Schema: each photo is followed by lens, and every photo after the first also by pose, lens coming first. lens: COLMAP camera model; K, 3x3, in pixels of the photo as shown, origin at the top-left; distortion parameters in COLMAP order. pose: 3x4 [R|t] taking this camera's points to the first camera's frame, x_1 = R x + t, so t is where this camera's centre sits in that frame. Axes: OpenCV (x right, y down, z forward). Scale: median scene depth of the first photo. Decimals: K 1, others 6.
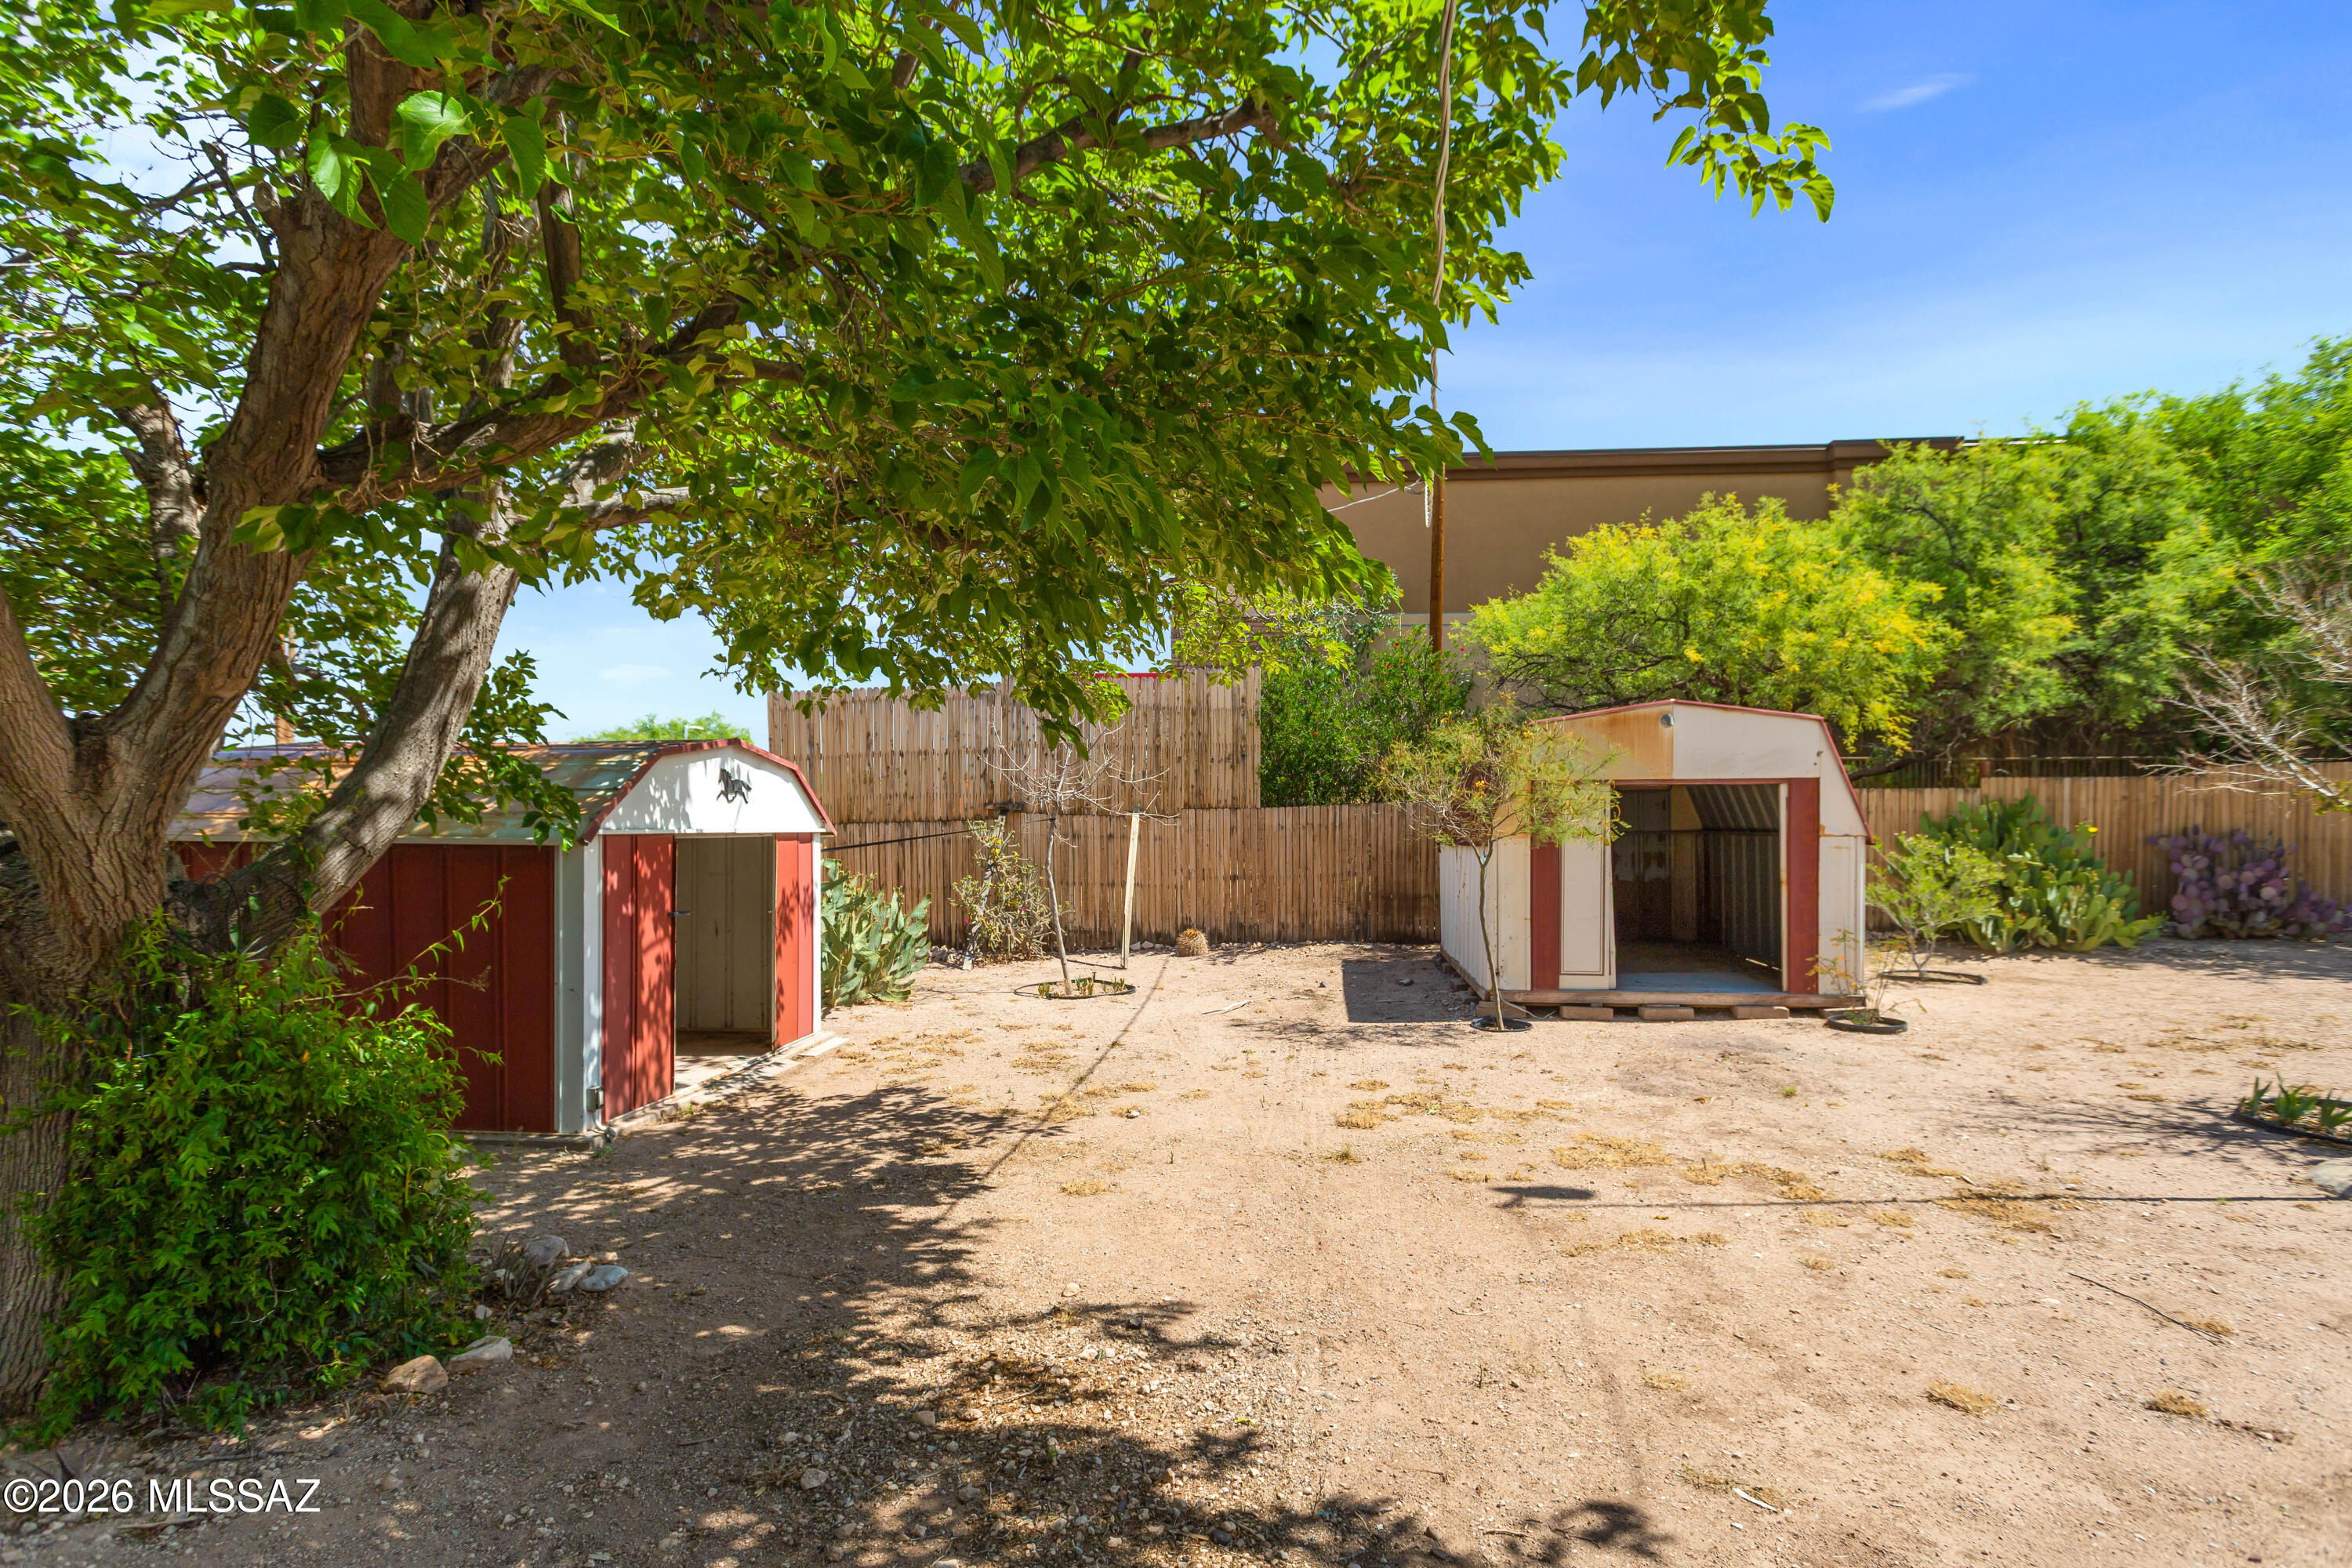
lens RADIAL K [[1122.0, 0, 1186.6], [0, 1122.0, 832.8], [0, 0, 1]] dist [0.003293, 0.003054]
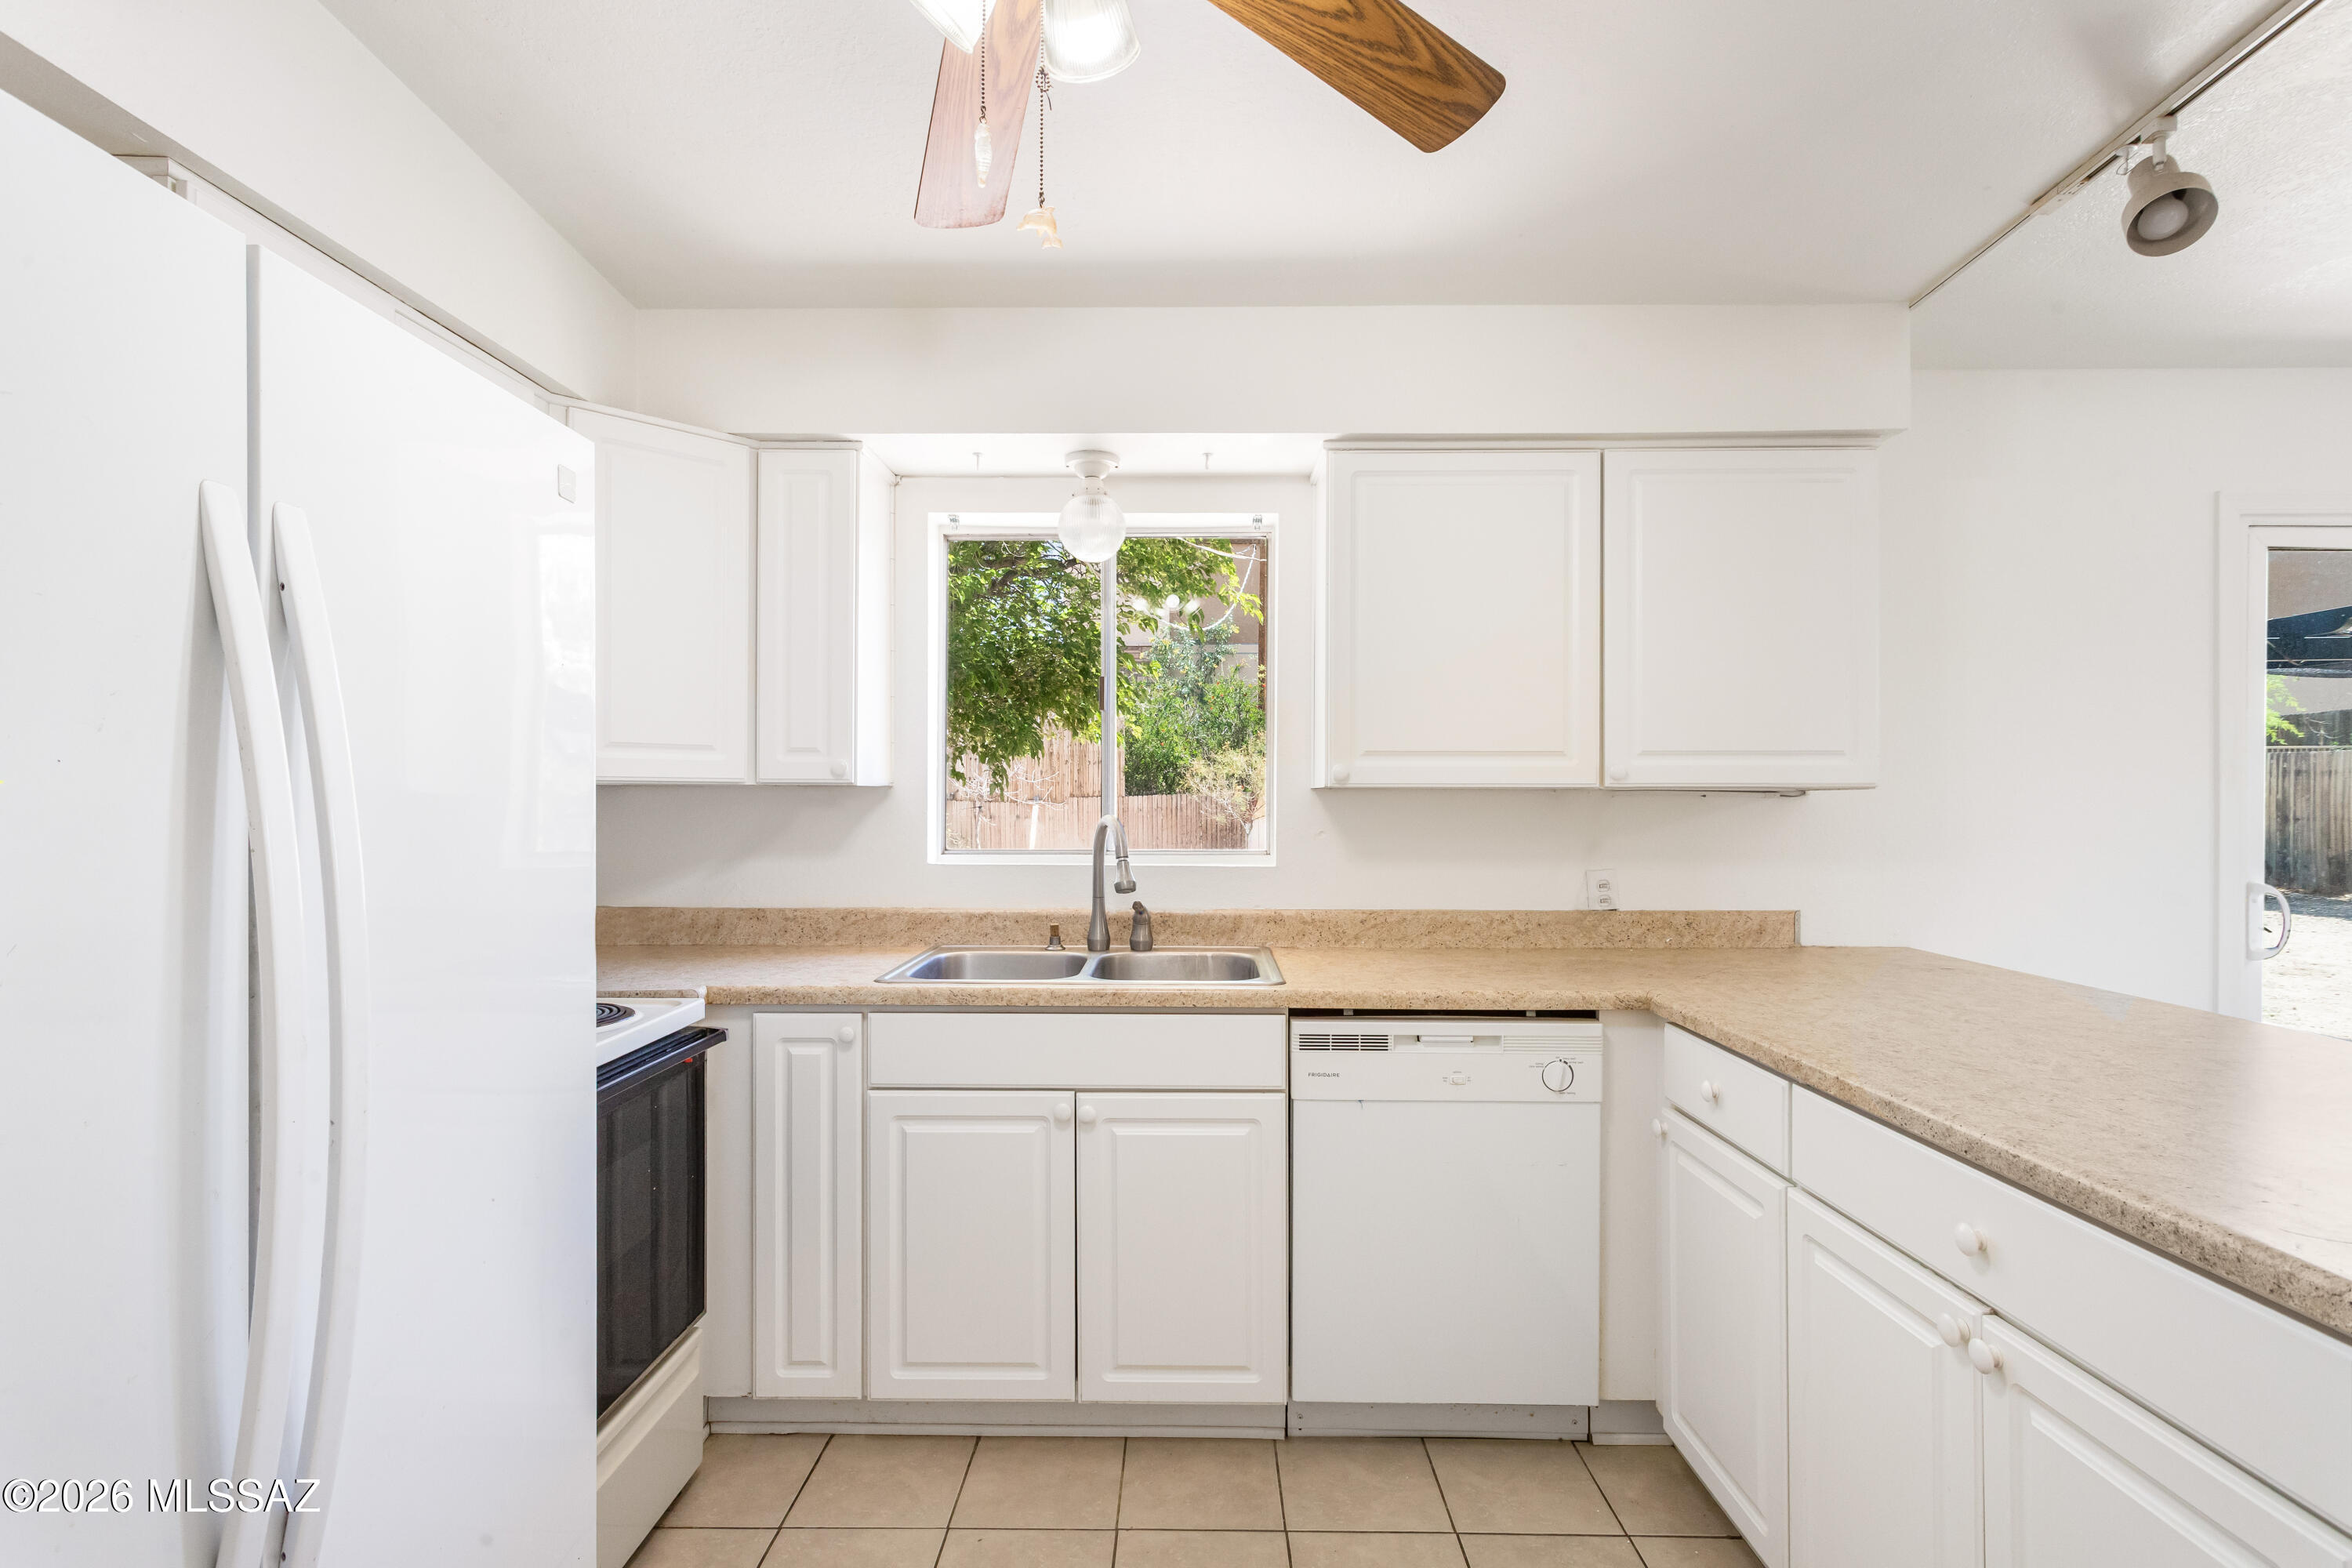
lens RADIAL K [[1122.0, 0, 1161.3], [0, 1122.0, 794.2], [0, 0, 1]] dist [0.003293, 0.003054]
pose [[0.997860, -0.006797, 0.065031, 0.021008], [0.007455, 0.999923, -0.009881, -0.010668], [-0.064958, 0.010344, 0.997834, -0.411098]]
